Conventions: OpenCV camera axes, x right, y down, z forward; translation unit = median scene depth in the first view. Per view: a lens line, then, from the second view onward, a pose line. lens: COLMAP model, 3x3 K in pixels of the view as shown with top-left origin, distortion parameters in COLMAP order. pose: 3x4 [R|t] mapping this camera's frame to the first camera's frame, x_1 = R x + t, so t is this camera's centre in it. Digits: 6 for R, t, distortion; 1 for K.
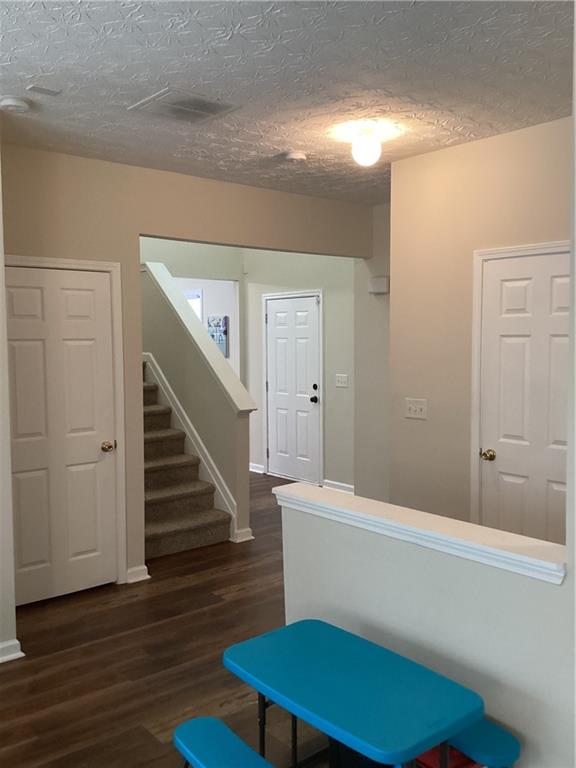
lens RADIAL K [[692.5, 0, 296.3], [0, 692.5, 385.9], [0, 0, 1]] dist [0.100799, -0.171531]
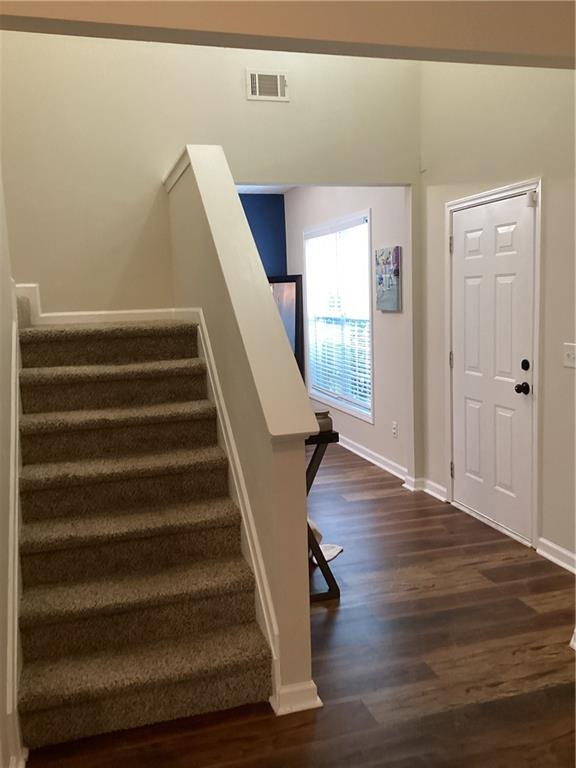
lens RADIAL K [[692.5, 0, 296.3], [0, 692.5, 385.9], [0, 0, 1]] dist [0.100799, -0.171531]
pose [[0.919201, 0.025535, -0.392960, 0.075250], [0.001158, 0.997716, 0.067542, -0.018731], [0.393787, -0.062539, 0.917072, 0.421017]]
